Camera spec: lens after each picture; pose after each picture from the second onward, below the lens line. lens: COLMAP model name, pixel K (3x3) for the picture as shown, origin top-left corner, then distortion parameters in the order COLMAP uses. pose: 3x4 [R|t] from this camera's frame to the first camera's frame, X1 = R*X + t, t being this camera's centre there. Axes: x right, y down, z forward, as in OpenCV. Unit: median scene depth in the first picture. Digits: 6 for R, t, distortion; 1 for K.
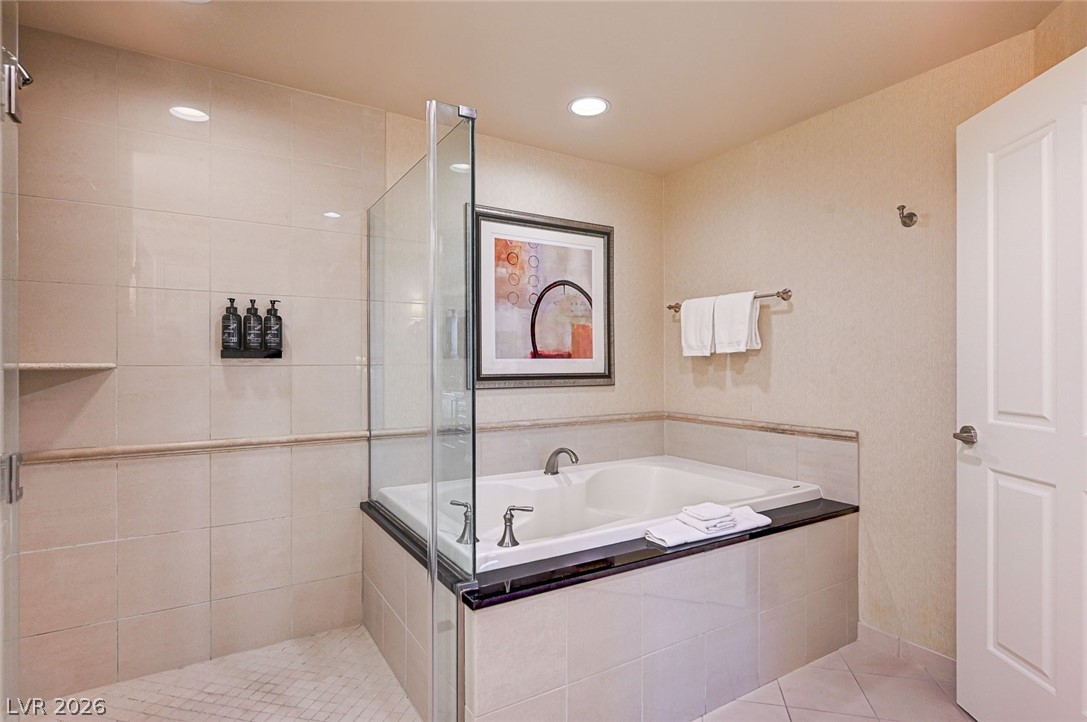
lens RADIAL K [[548.3, 0, 543.5], [0, 548.3, 361.0], [0, 0, 1]] dist [0.000754, 0.000120]
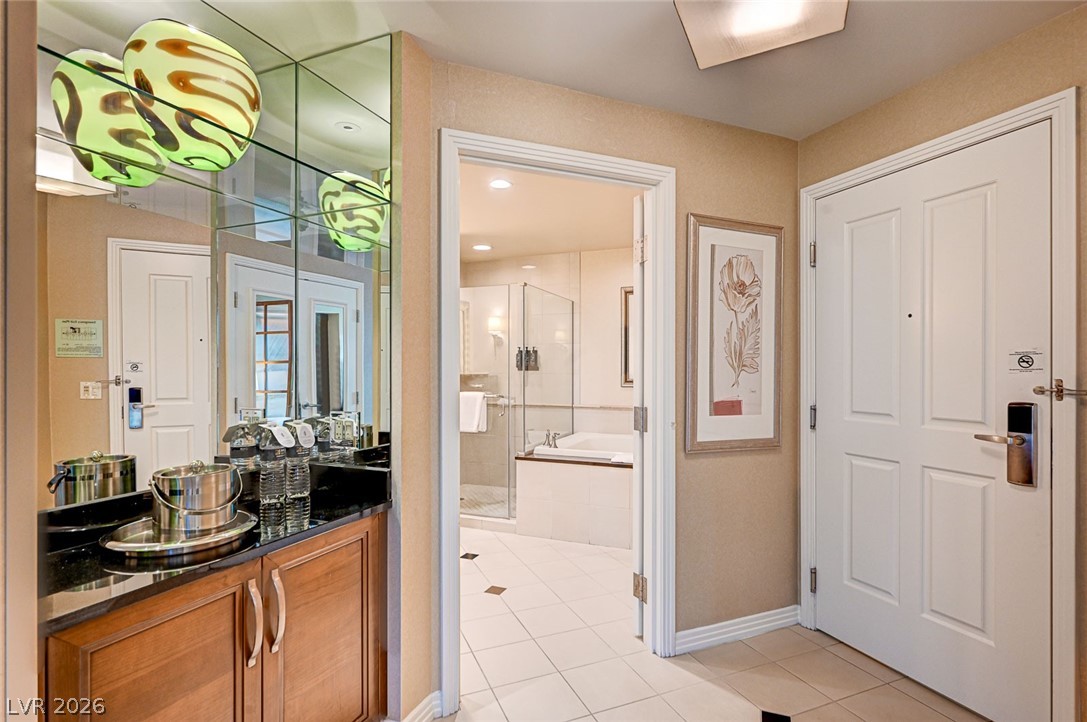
lens RADIAL K [[539.9, 0, 543.5], [0, 539.9, 361.0], [0, 0, 1]] dist [-0.198512, -0.000027]
pose [[0.591231, -0.011008, -0.806427, 1.375832], [0.002702, 0.999928, -0.011668, -0.019277], [0.806498, 0.004719, 0.591219, -0.355178]]
